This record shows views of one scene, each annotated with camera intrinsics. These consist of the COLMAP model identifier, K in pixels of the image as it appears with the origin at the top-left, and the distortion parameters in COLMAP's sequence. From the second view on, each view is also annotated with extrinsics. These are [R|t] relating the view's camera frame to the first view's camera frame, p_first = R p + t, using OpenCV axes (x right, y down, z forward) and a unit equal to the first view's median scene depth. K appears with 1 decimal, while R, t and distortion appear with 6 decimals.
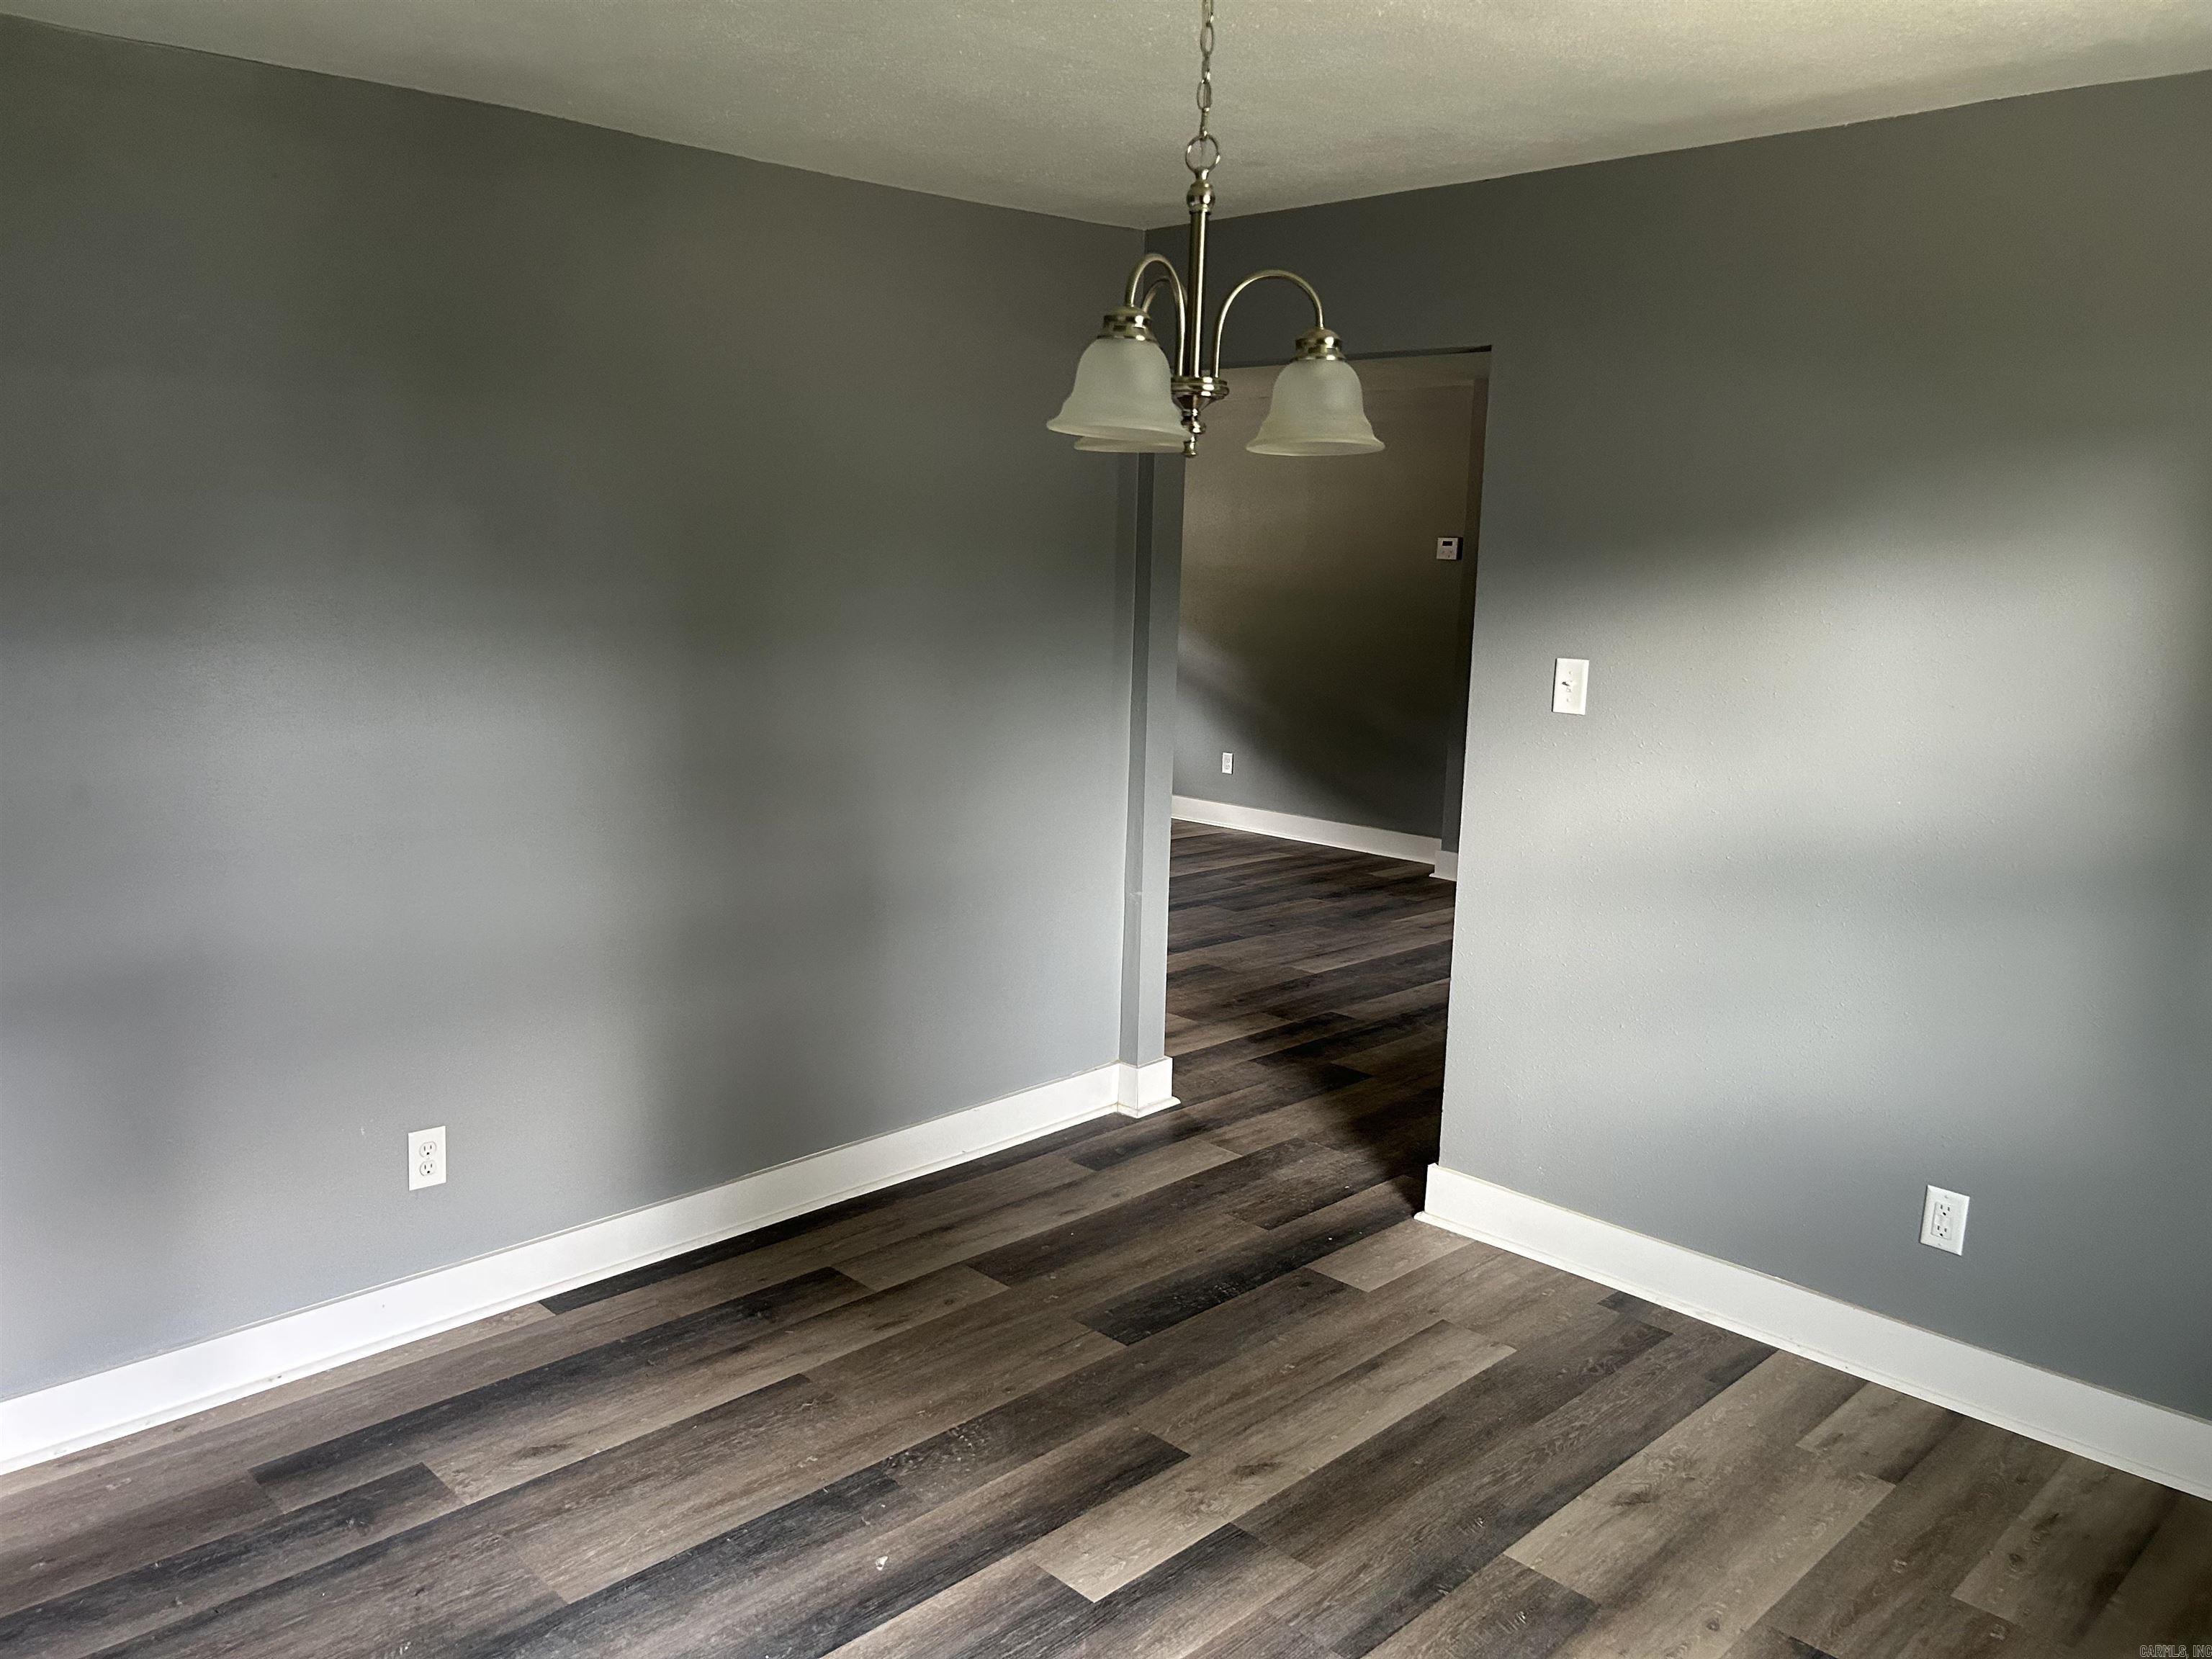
lens RADIAL K [[1680.3, 0, 1103.2], [0, 1680.3, 830.6], [0, 0, 1]] dist [-0.010805, -0.005095]
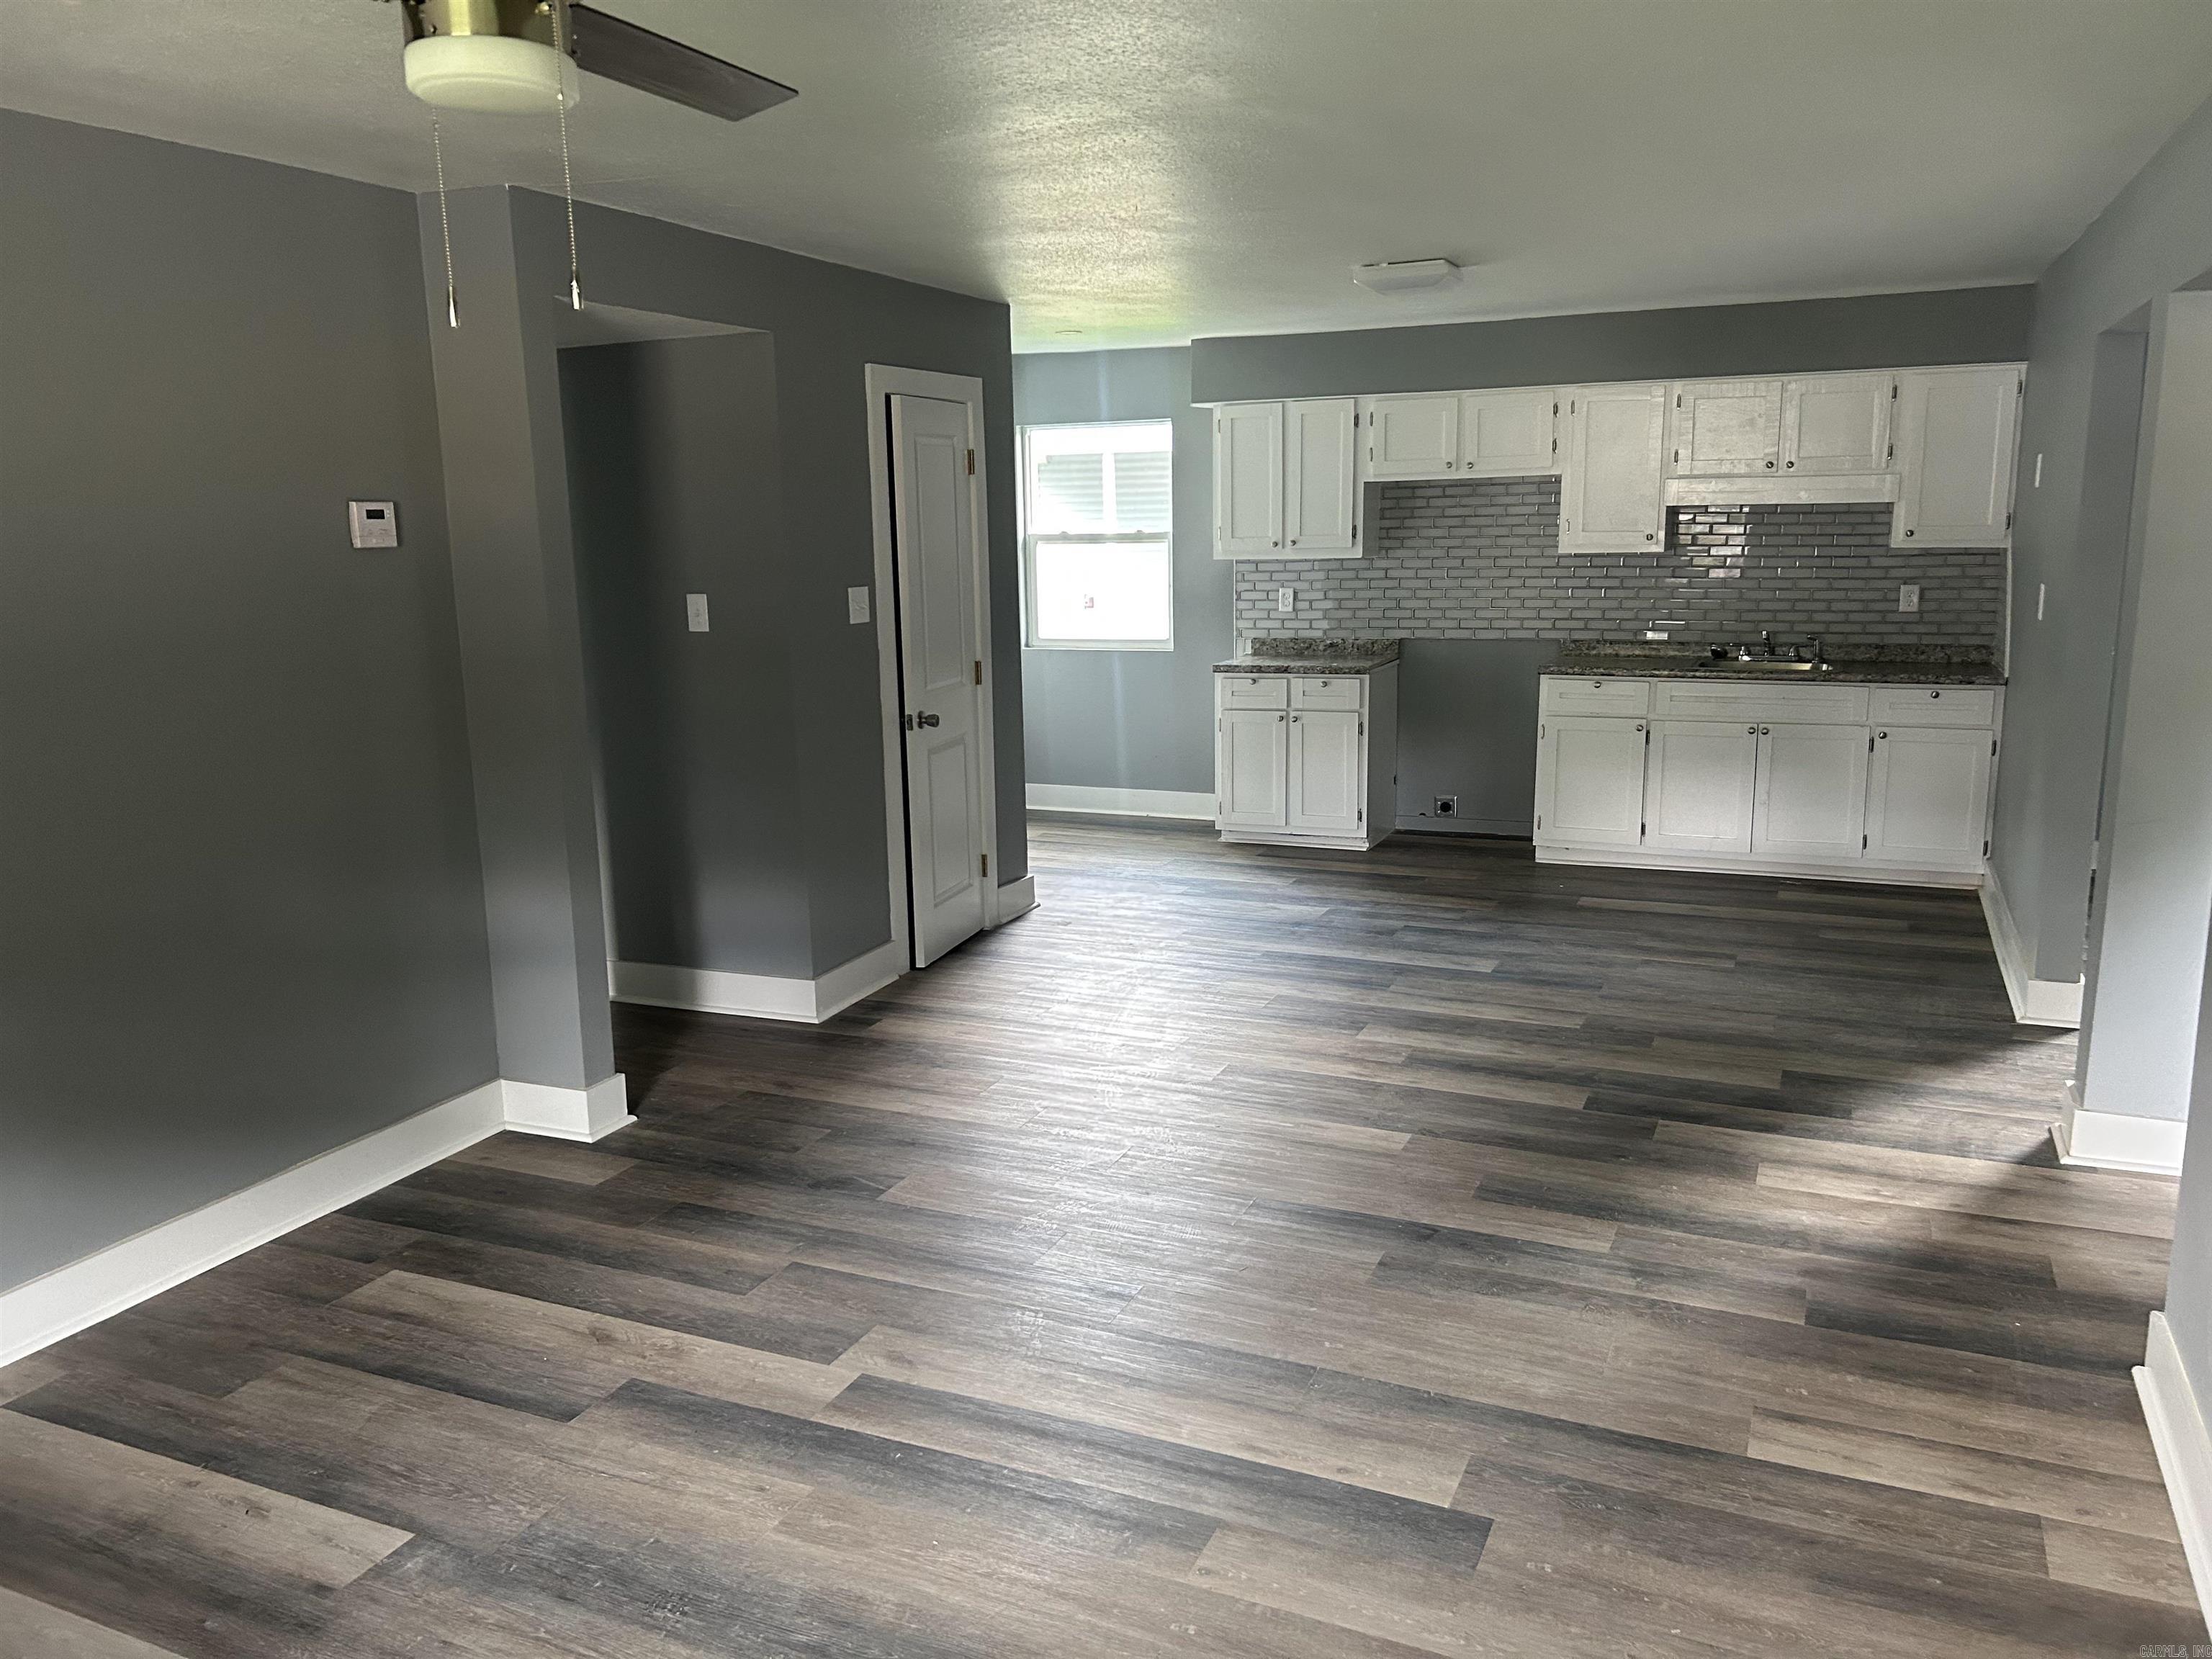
lens RADIAL K [[1680.3, 0, 1103.6], [0, 1680.3, 830.3], [0, 0, 1]] dist [-0.010805, -0.005095]
pose [[-0.349115, -0.204547, 0.914483, -0.322785], [0.171428, 0.945476, 0.276924, -0.183108], [-0.921266, 0.253446, -0.295015, 0.975250]]
